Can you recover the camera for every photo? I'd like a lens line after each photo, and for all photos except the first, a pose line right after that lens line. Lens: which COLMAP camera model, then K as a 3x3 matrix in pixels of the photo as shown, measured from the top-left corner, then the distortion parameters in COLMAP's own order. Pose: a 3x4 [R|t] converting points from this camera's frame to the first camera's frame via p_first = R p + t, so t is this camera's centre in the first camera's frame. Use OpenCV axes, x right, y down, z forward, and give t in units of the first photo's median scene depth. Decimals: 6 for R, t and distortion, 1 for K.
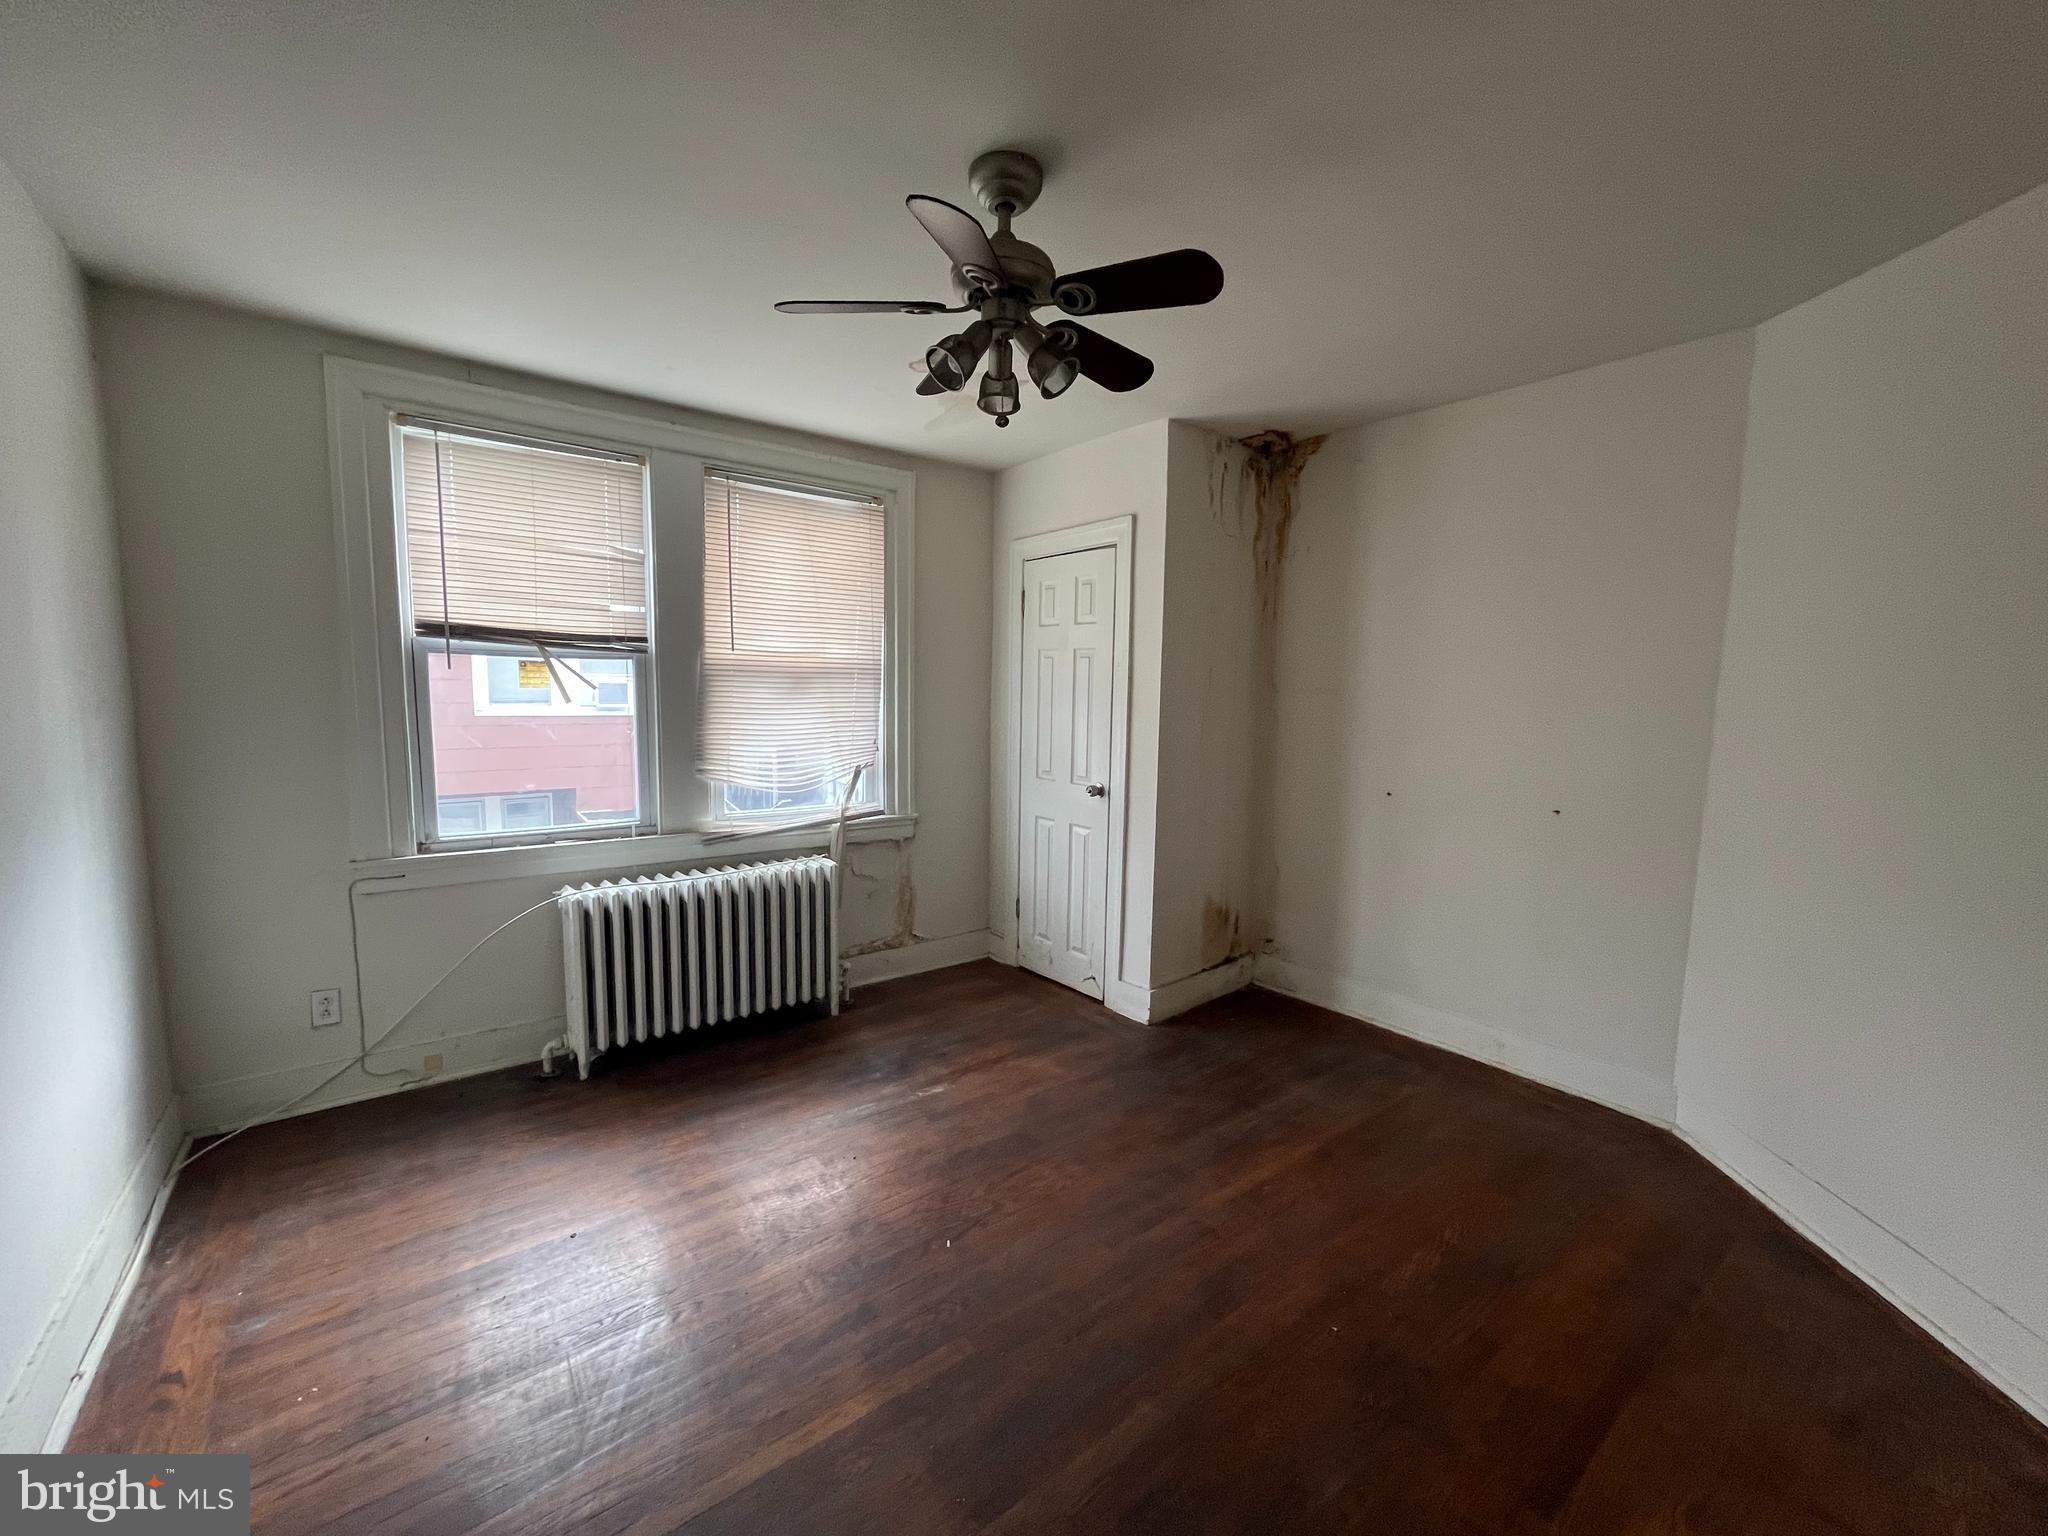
lens RADIAL K [[820.2, 0, 1023.5], [0, 820.2, 770.7], [0, 0, 1]] dist [-0.001692, -0.000618]
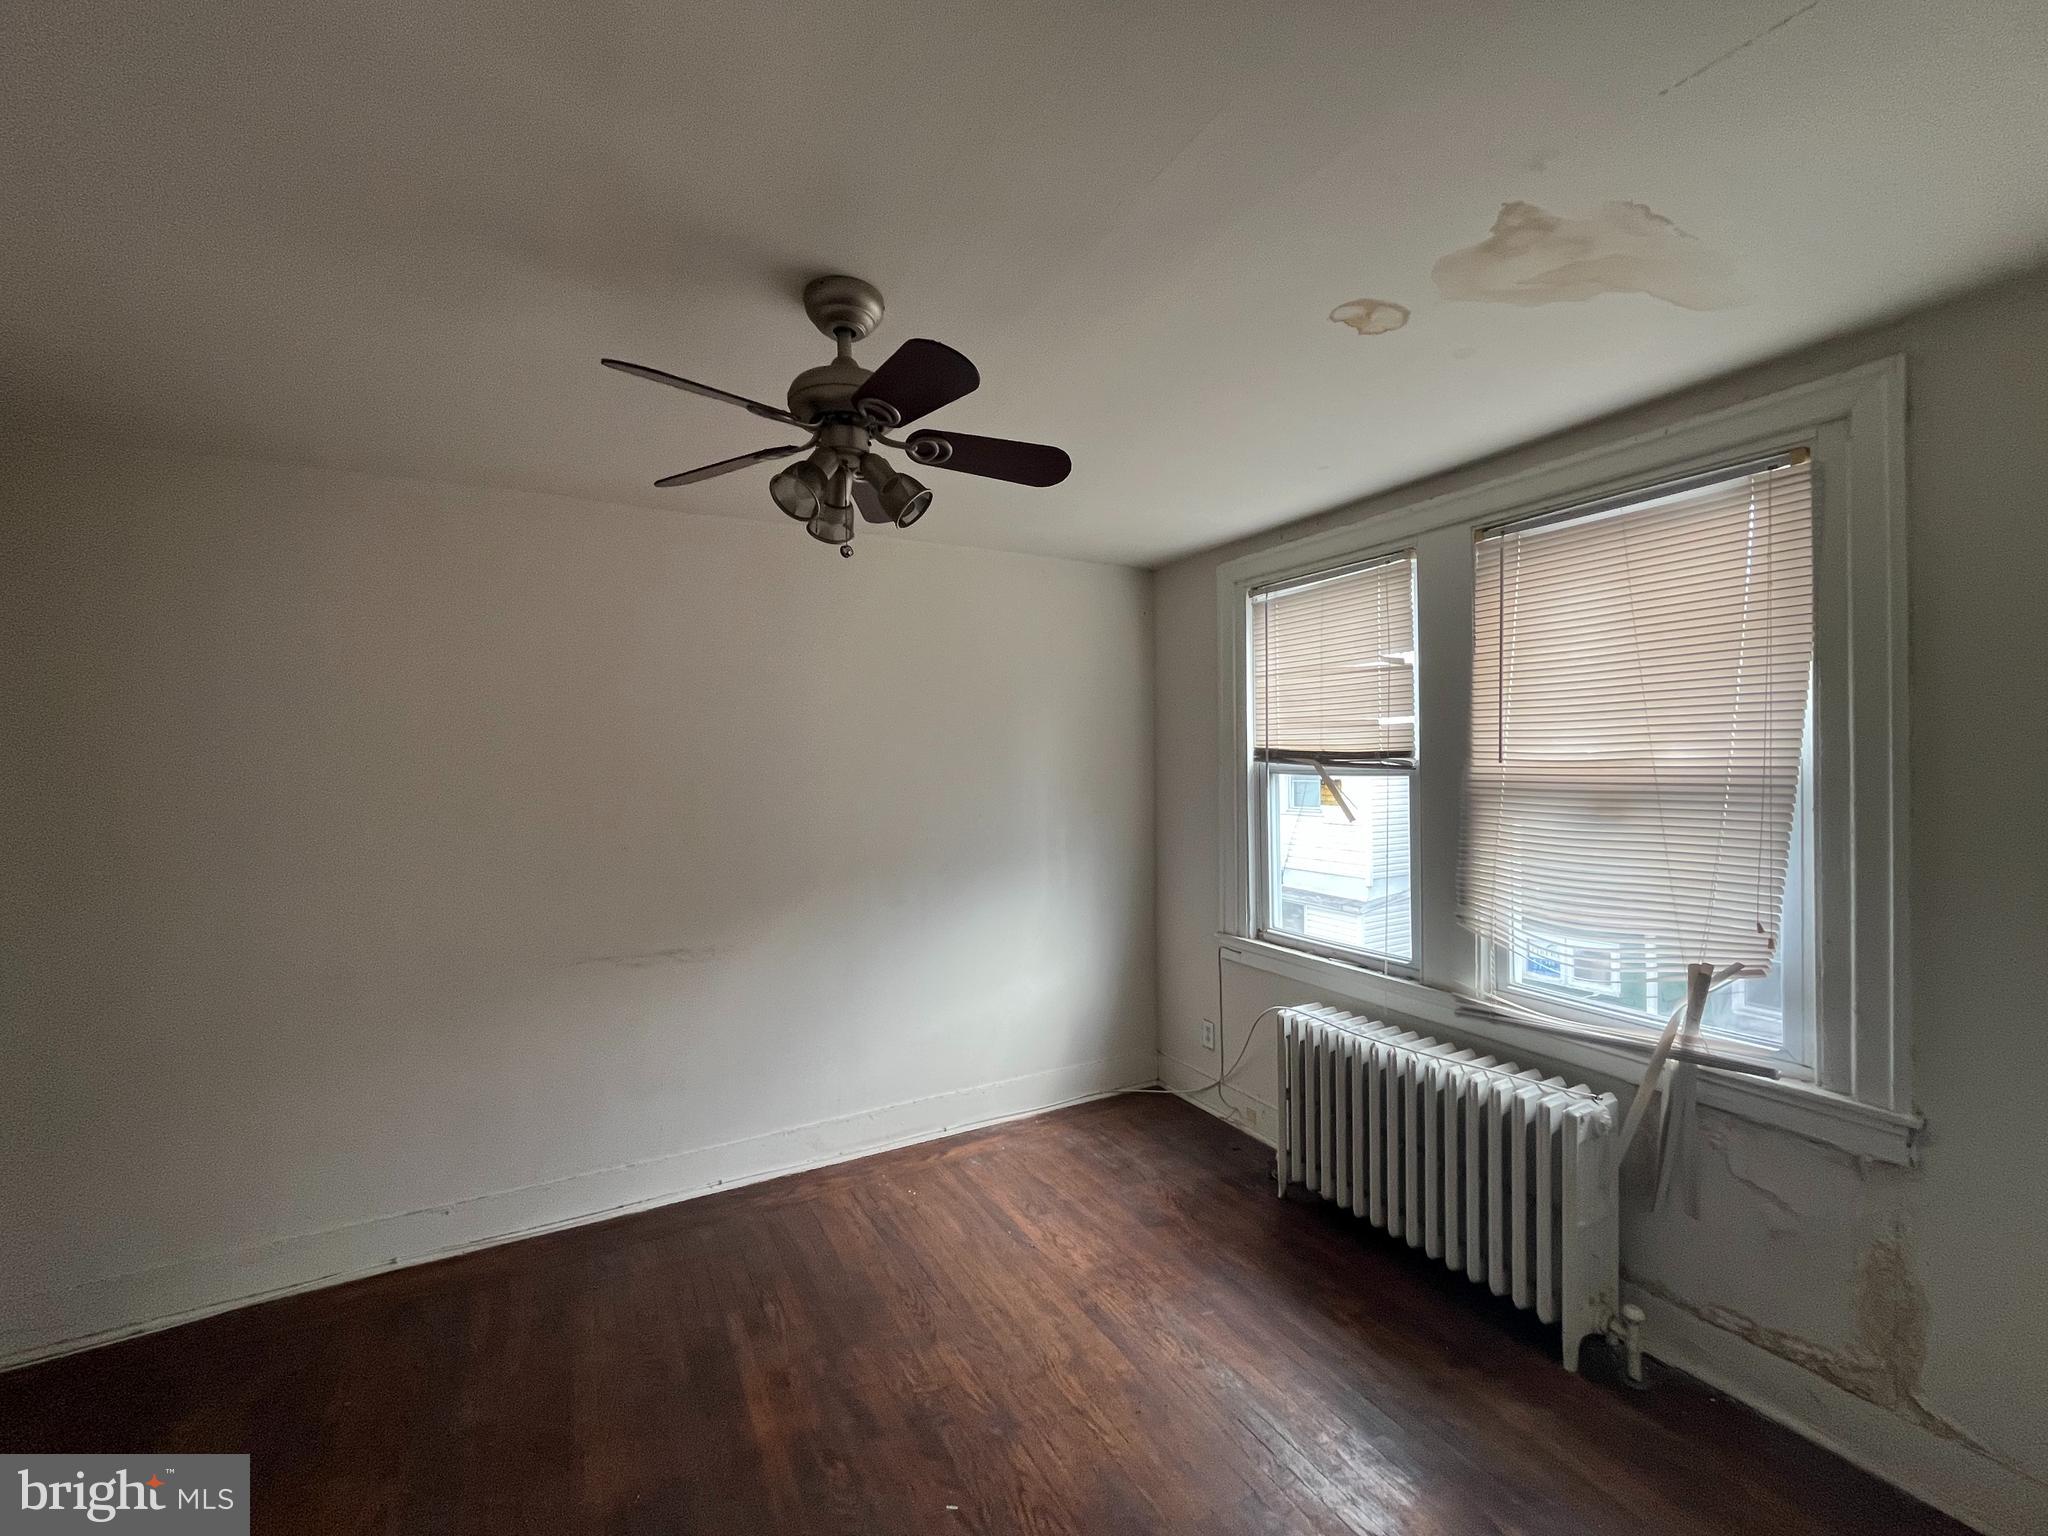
lens RADIAL K [[820.2, 0, 1025.1], [0, 820.2, 772.4], [0, 0, 1]] dist [-0.001692, -0.000618]
pose [[-0.154478, -0.003350, -0.987990, 0.462909], [-0.094397, 0.995470, 0.011384, -0.111961], [0.983476, 0.095022, -0.154095, 0.738302]]
